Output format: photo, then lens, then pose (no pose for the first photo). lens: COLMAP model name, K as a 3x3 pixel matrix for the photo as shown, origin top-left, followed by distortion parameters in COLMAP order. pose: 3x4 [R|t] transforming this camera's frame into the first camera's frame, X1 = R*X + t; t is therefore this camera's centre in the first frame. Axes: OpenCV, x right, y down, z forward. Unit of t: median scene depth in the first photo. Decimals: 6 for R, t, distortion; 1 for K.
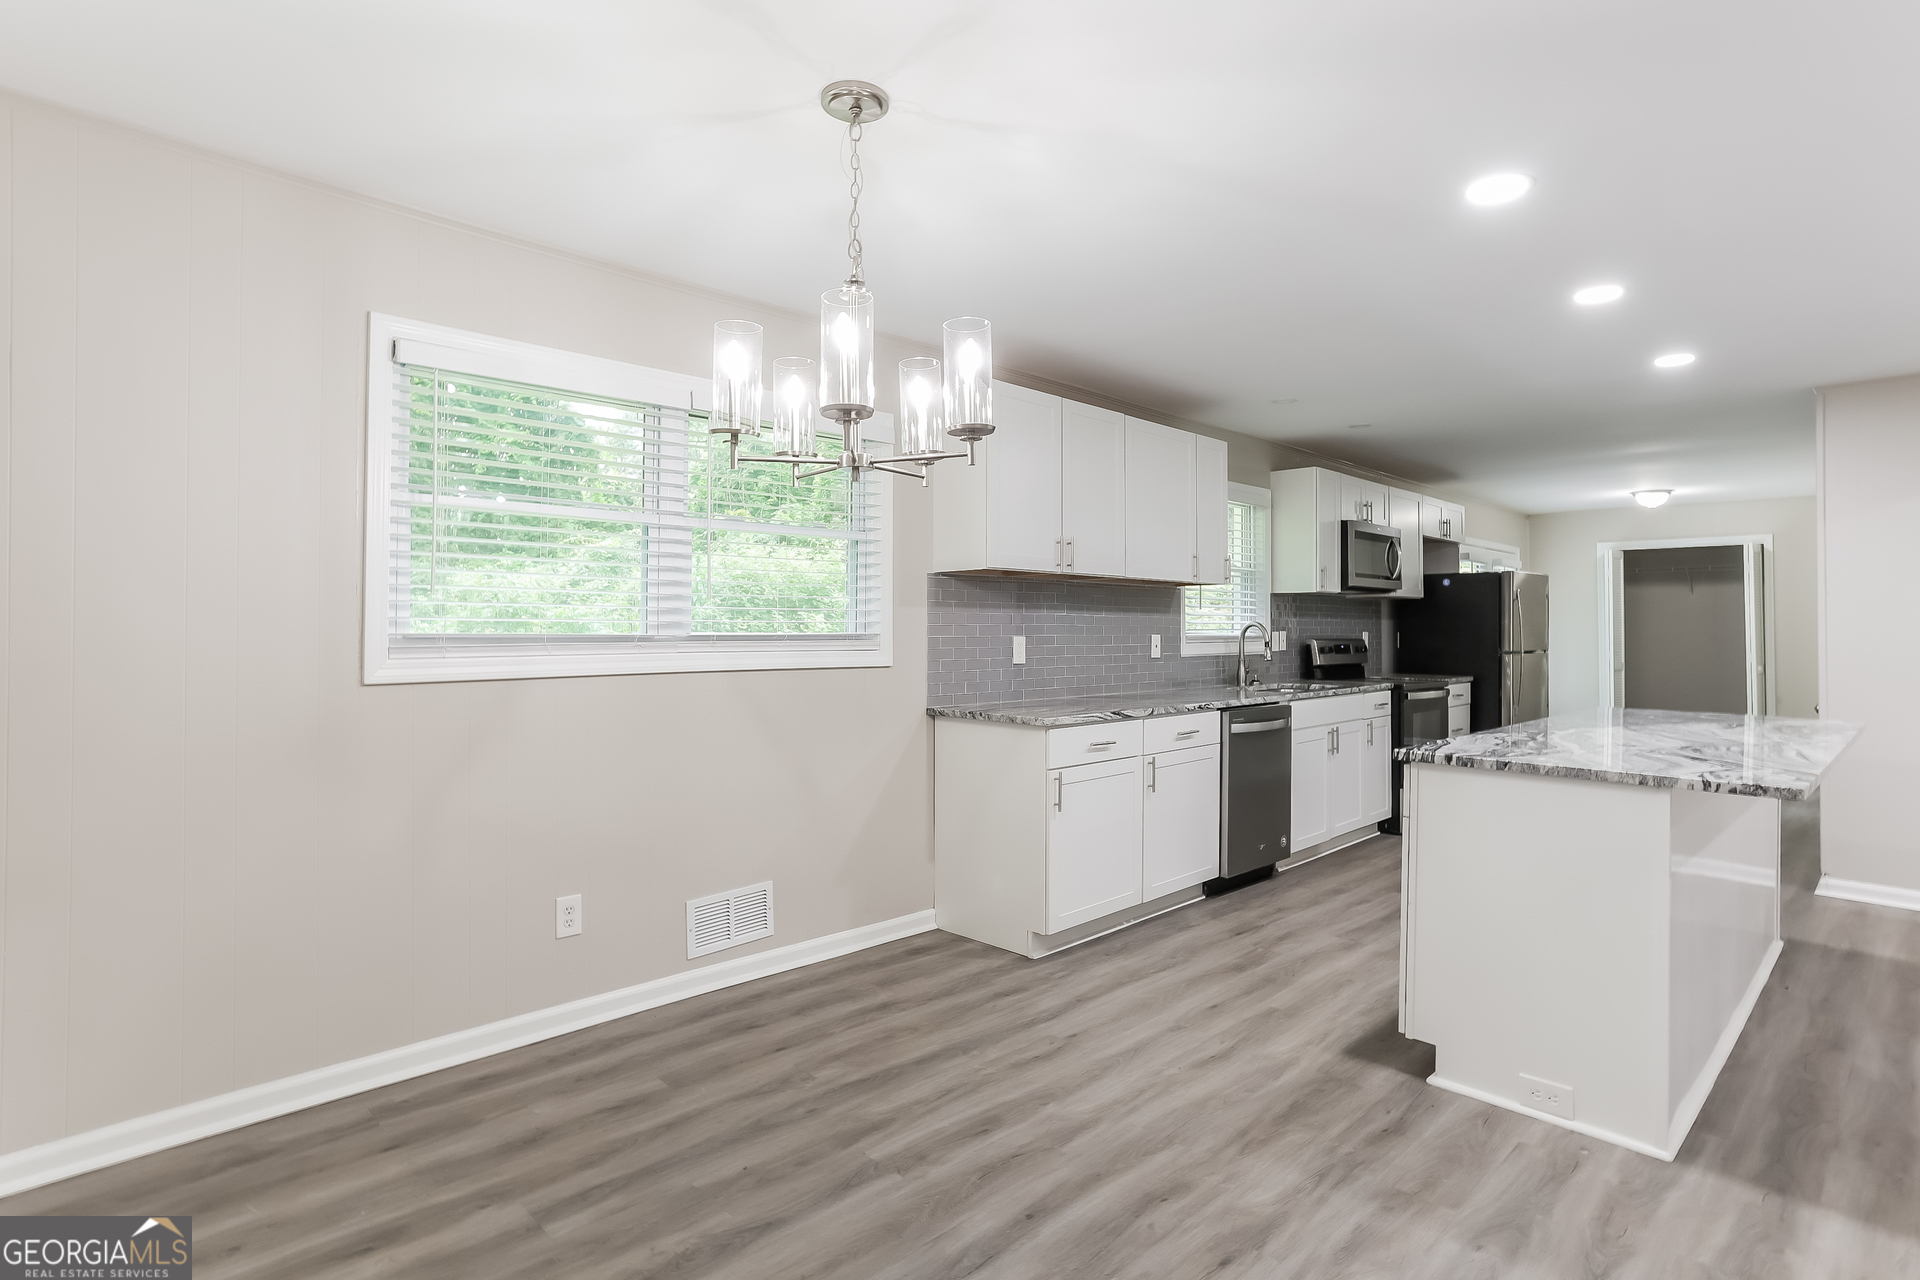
lens RADIAL K [[941.2, 0, 998.8], [0, 941.2, 621.2], [0, 0, 1]] dist [-0.000082, 0.000371]
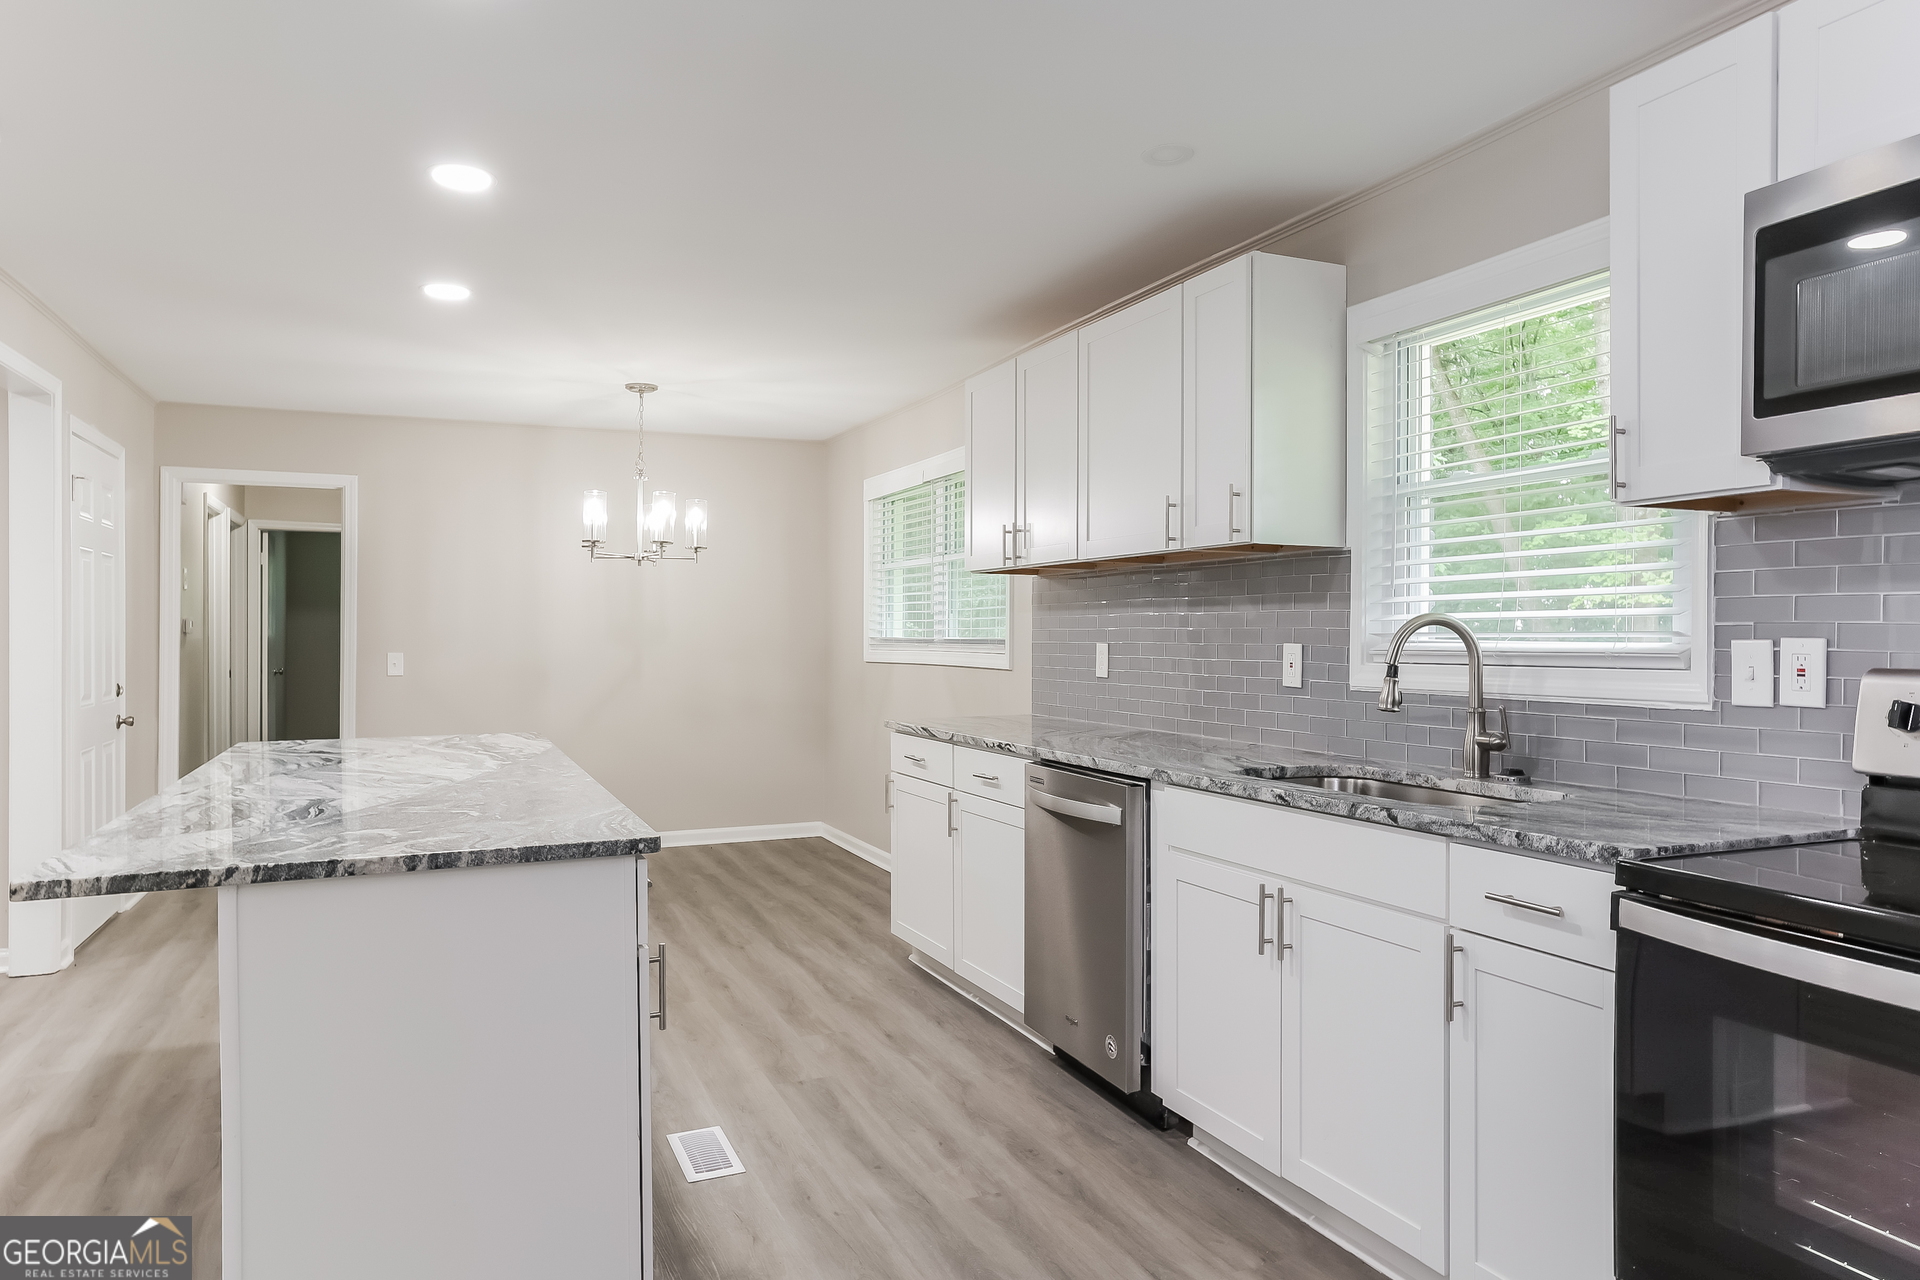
lens RADIAL K [[1241.5, 0, 995.0], [0, 1241.5, 631.4], [0, 0, 1]] dist [-0.001346, -0.000429]
pose [[-0.347140, -0.002326, -0.937810, 1.427921], [0.011277, 0.999914, -0.006654, 0.016530], [0.937745, -0.012885, -0.347084, 1.755652]]
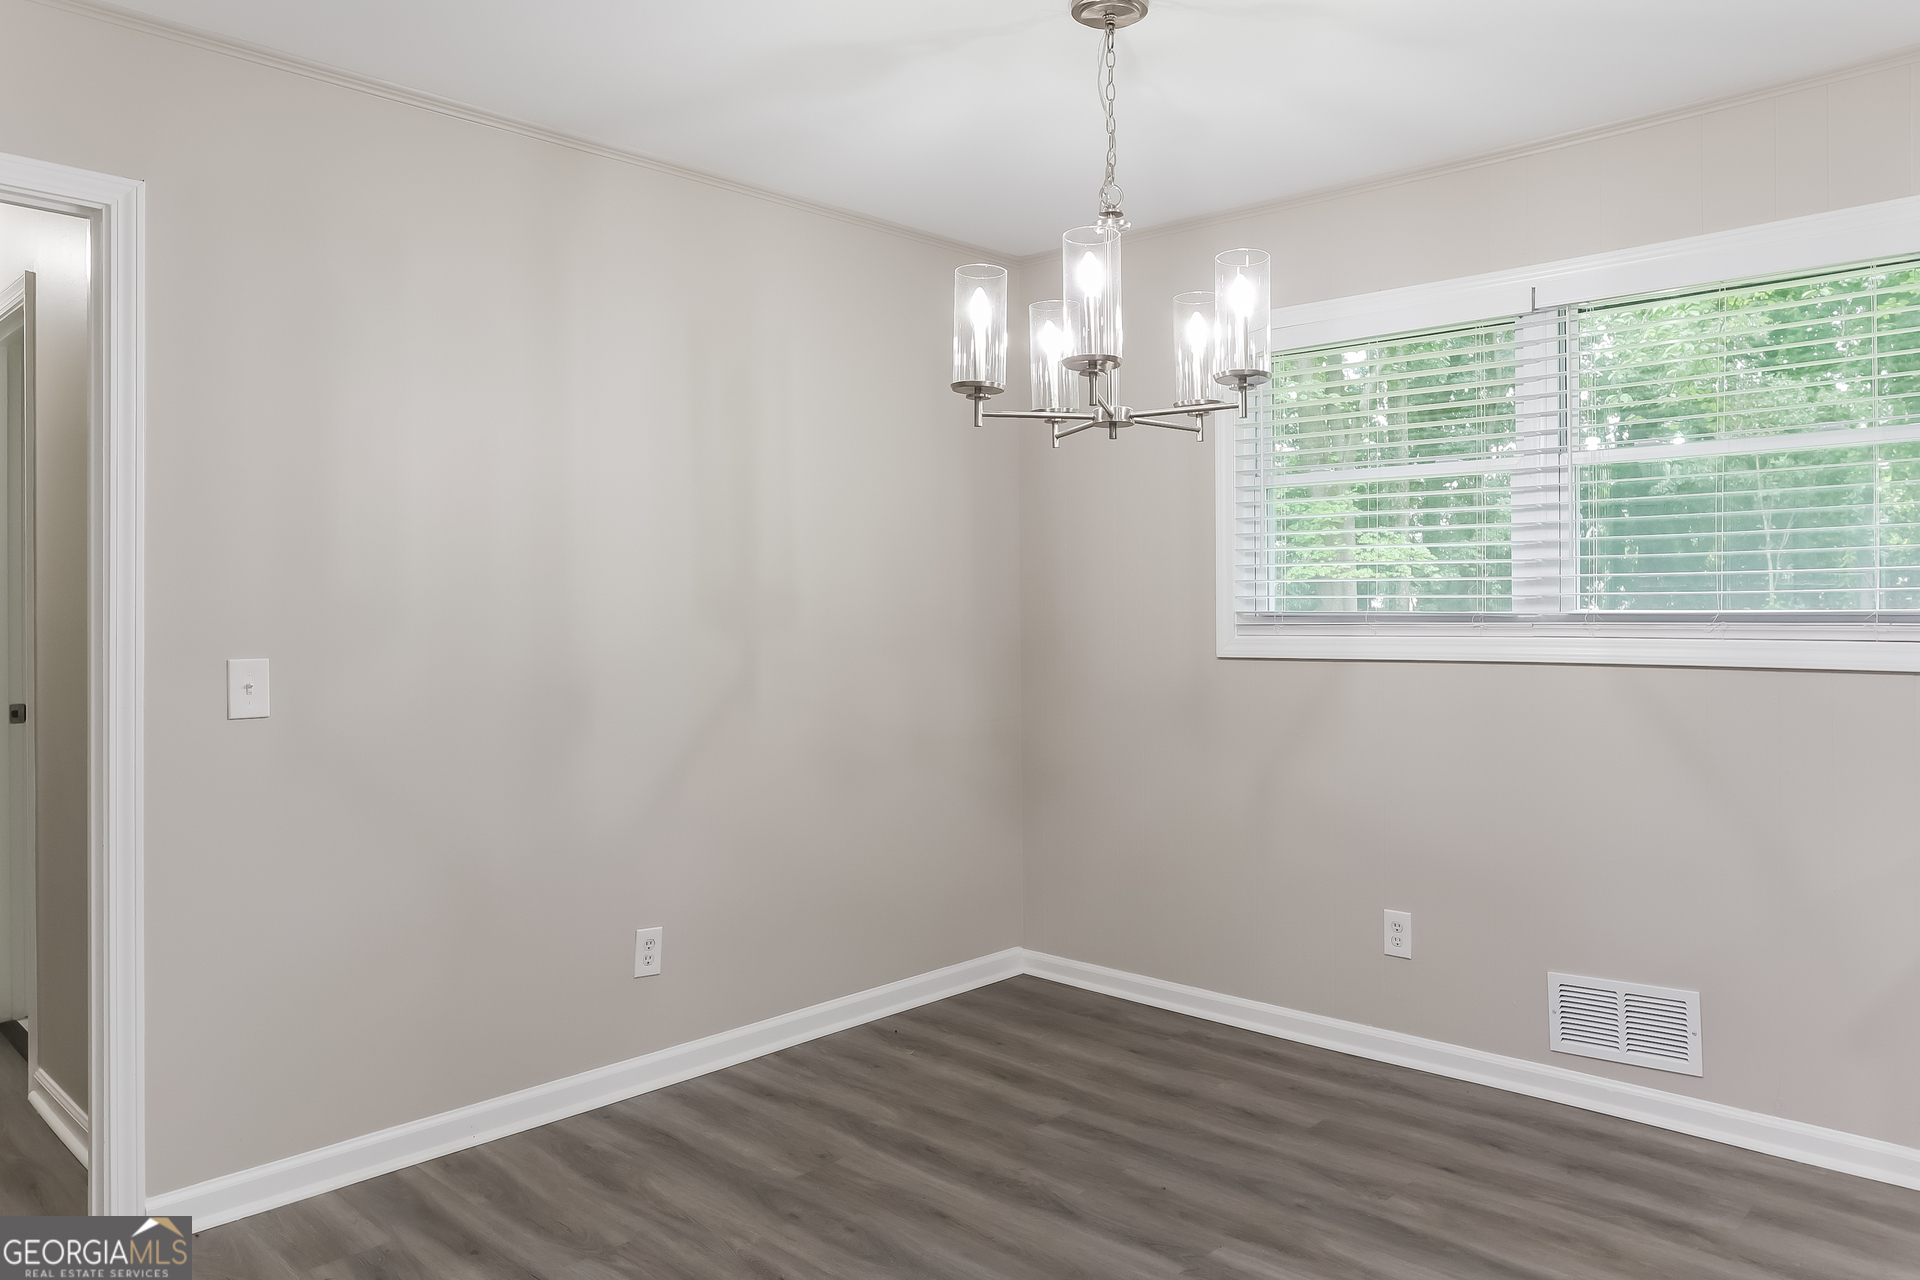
lens RADIAL K [[1261.2, 0, 961.9], [0, 1261.2, 607.8], [0, 0, 1]] dist [-0.042110, -0.000983]
pose [[0.062260, -0.003128, -0.998055, 0.618618], [0.015260, 0.999881, -0.002181, 0.005754], [0.997943, -0.015094, 0.062300, 0.478912]]
